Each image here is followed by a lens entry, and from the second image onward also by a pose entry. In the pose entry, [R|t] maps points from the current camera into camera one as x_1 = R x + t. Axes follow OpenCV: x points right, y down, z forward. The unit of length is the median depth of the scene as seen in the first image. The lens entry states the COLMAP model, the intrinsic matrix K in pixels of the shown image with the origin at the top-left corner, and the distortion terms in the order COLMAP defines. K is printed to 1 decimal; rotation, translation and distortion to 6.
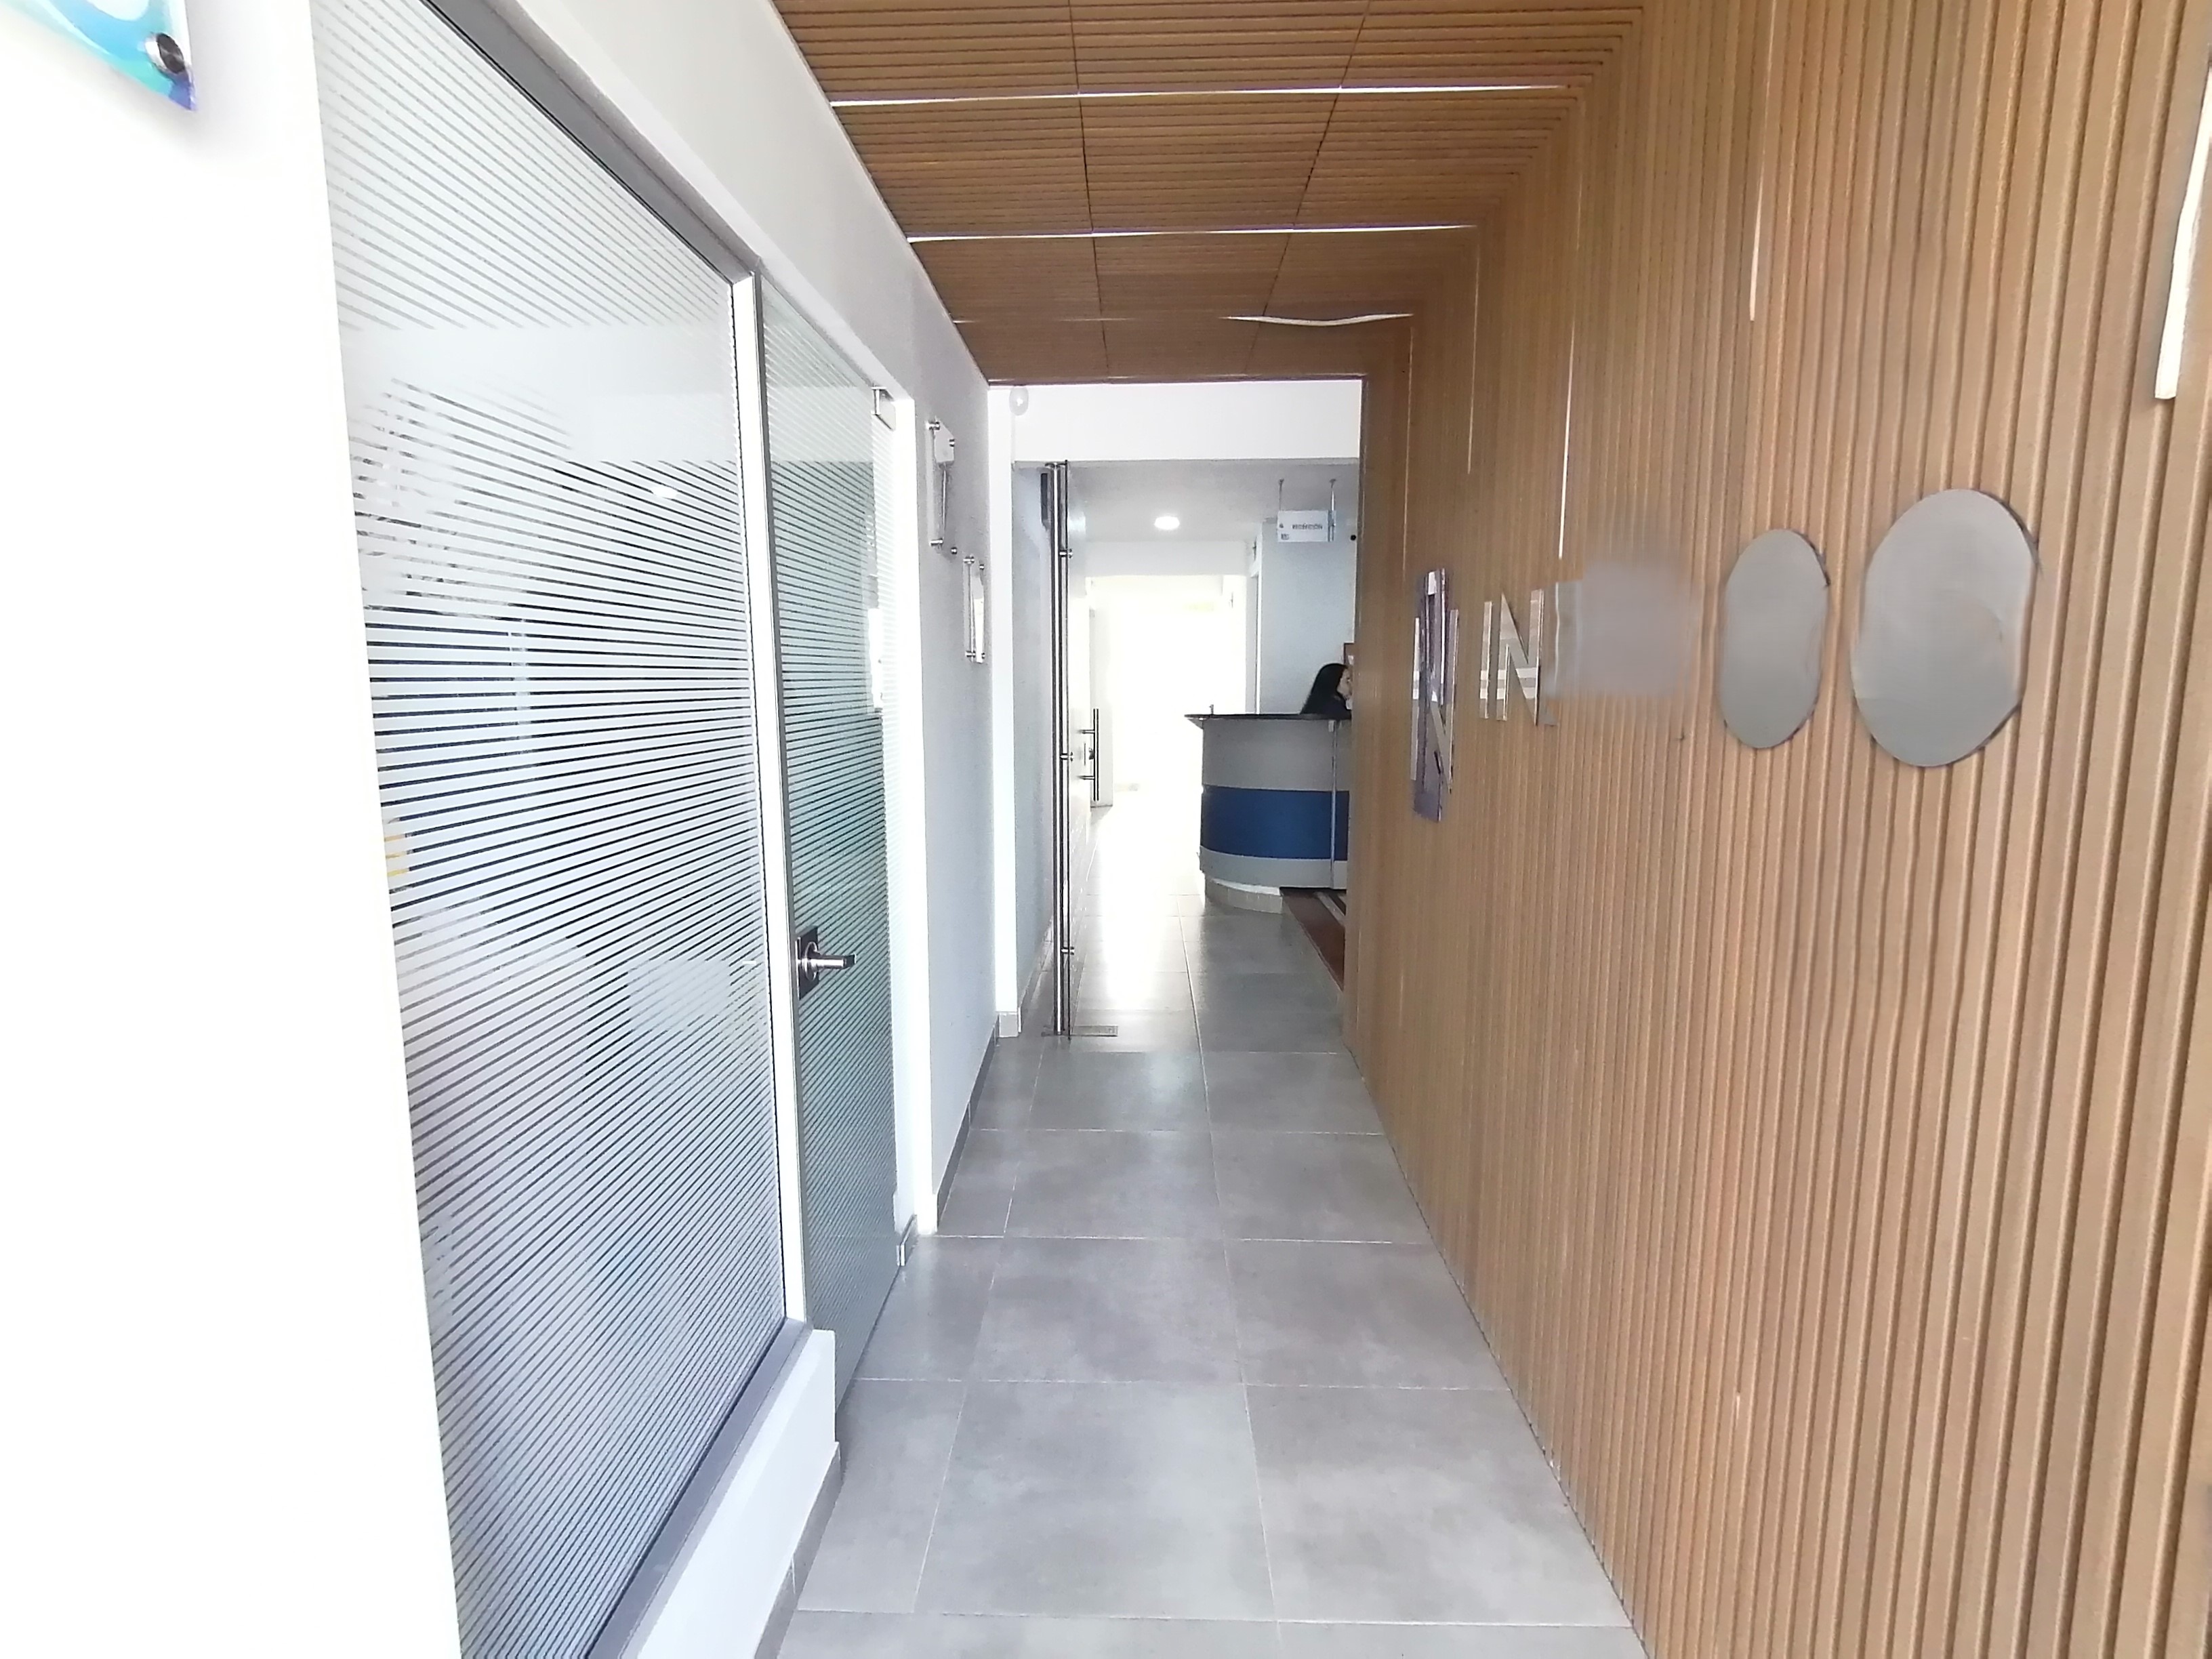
lens RADIAL K [[1101.9, 0, 1105.3], [0, 1101.9, 825.4], [0, 0, 1]] dist [-0.001577, -0.003045]
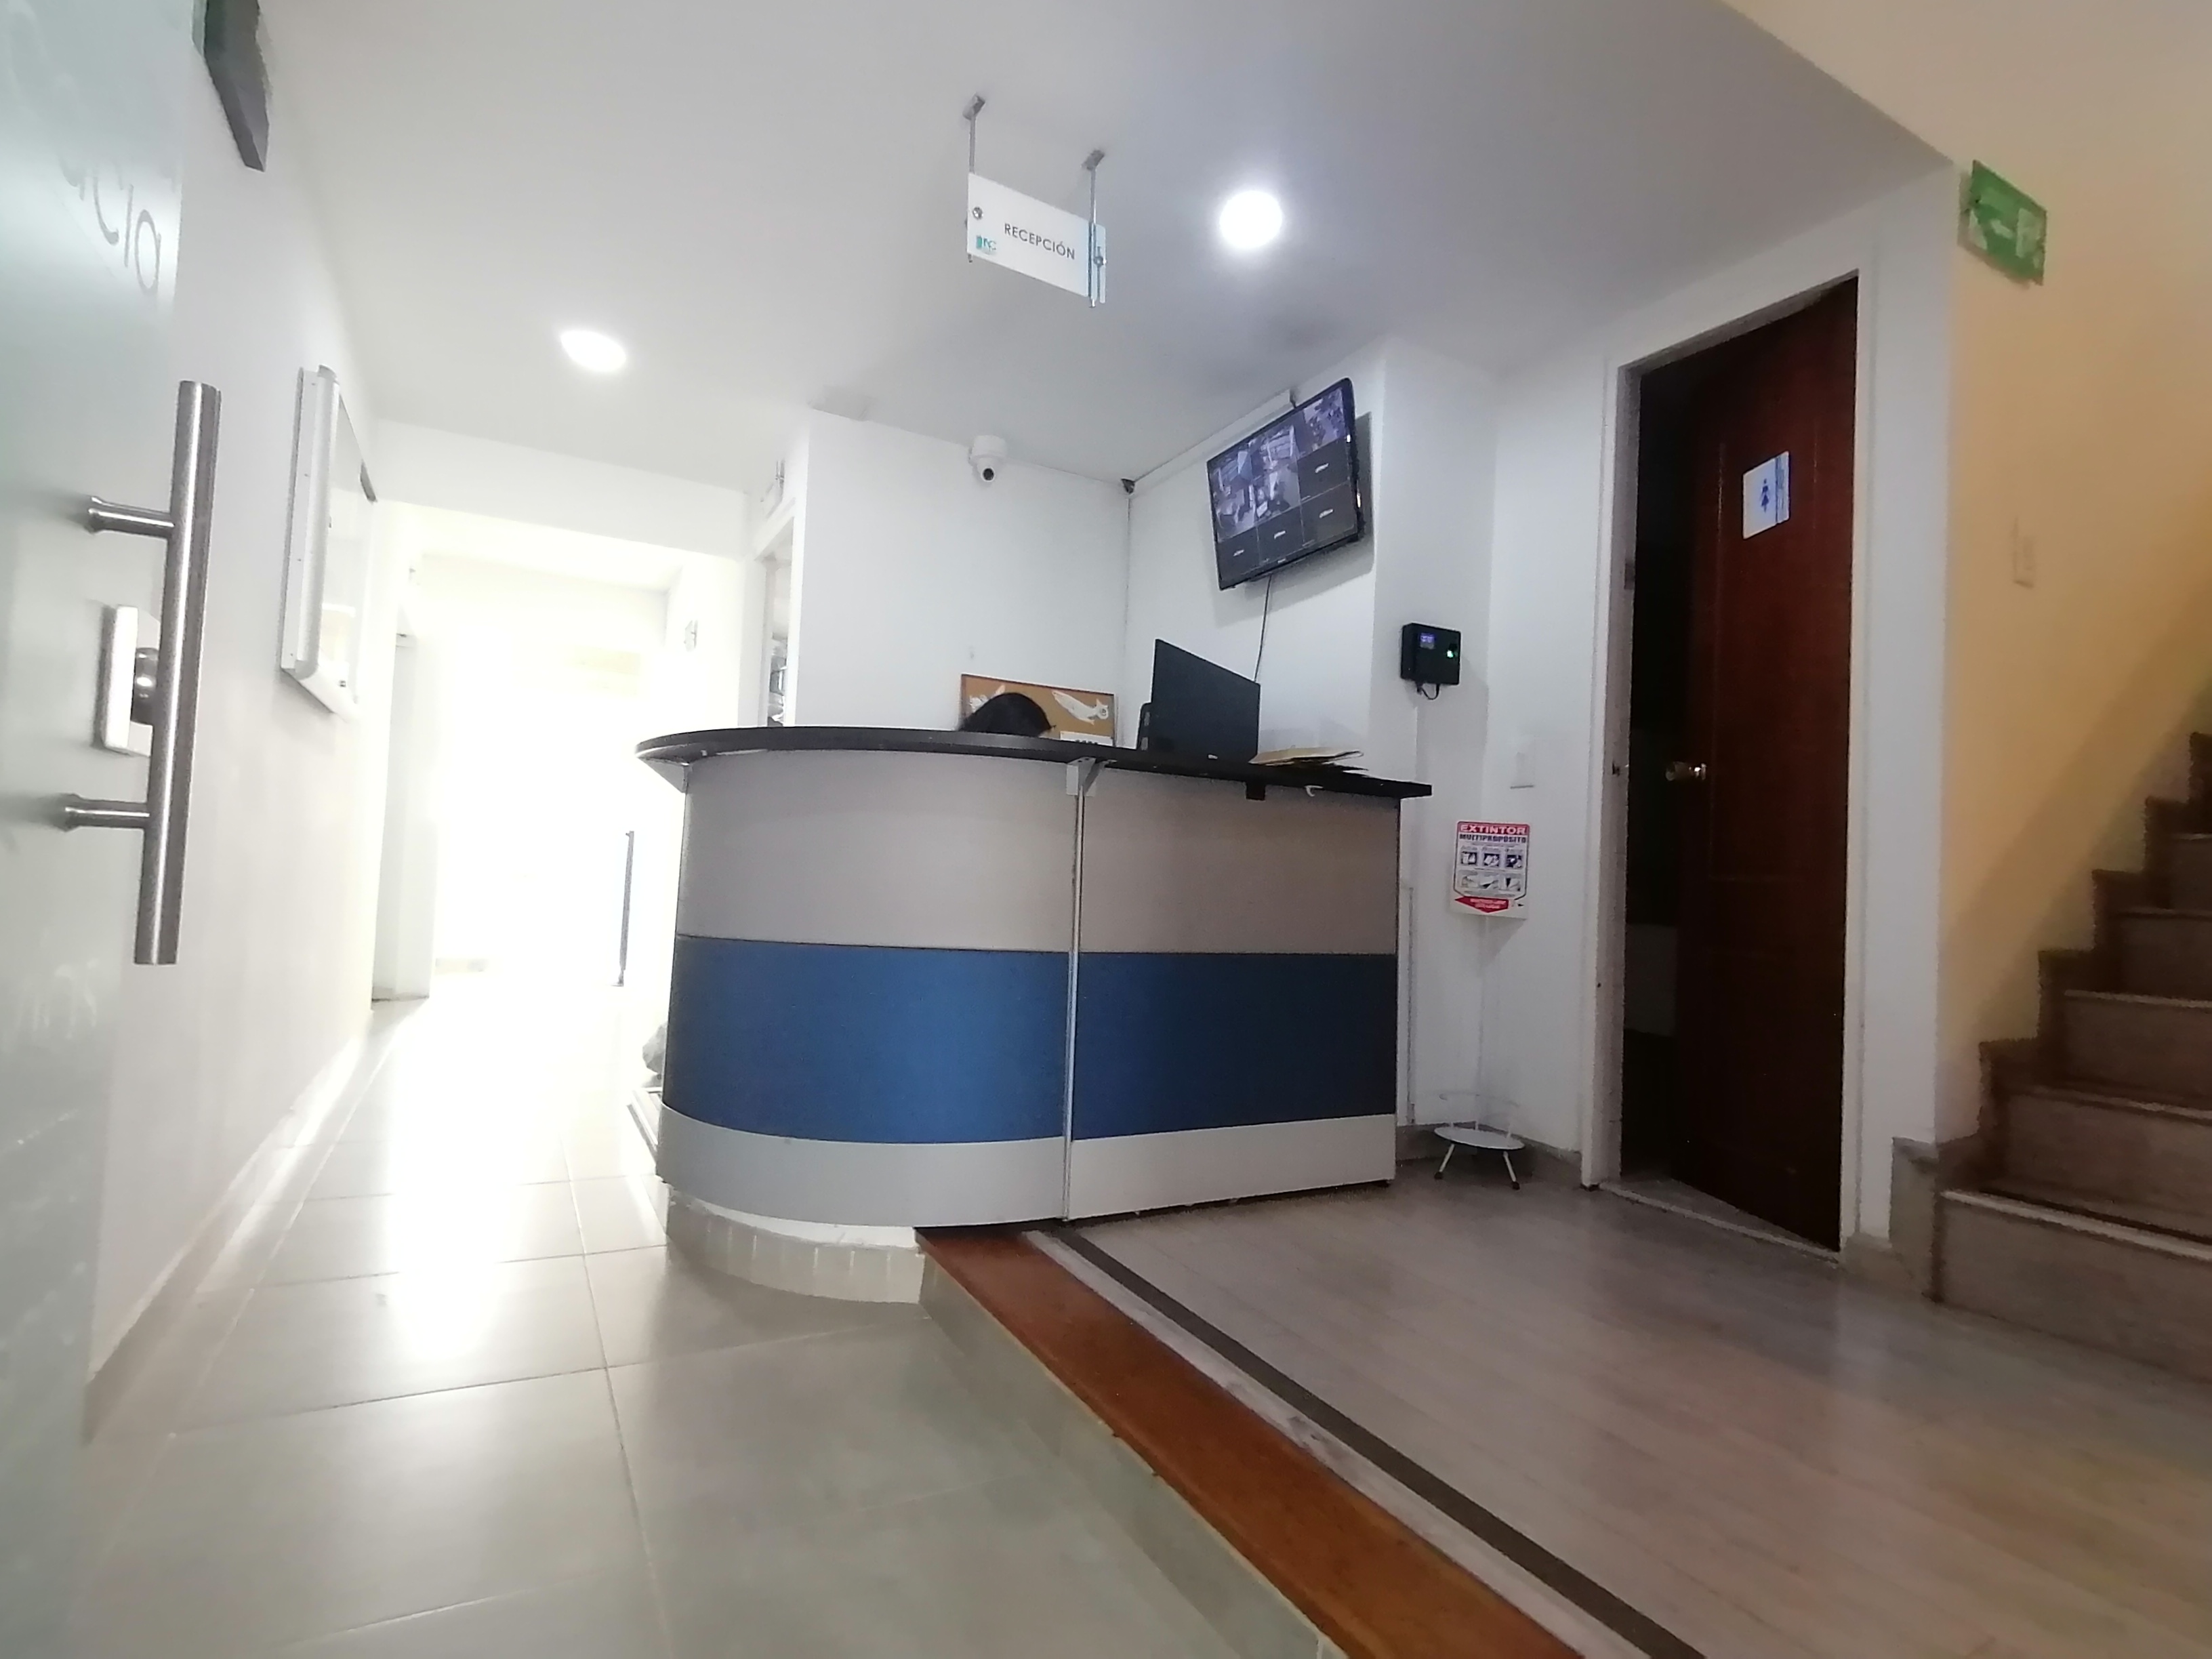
lens RADIAL K [[1101.9, 0, 1112.5], [0, 1101.9, 821.8], [0, 0, 1]] dist [-0.001577, -0.003045]
pose [[0.854059, 0.063665, 0.516266, 0.020849], [0.025175, 0.986260, -0.163271, -0.012535], [-0.519567, 0.152440, 0.840721, 0.648108]]
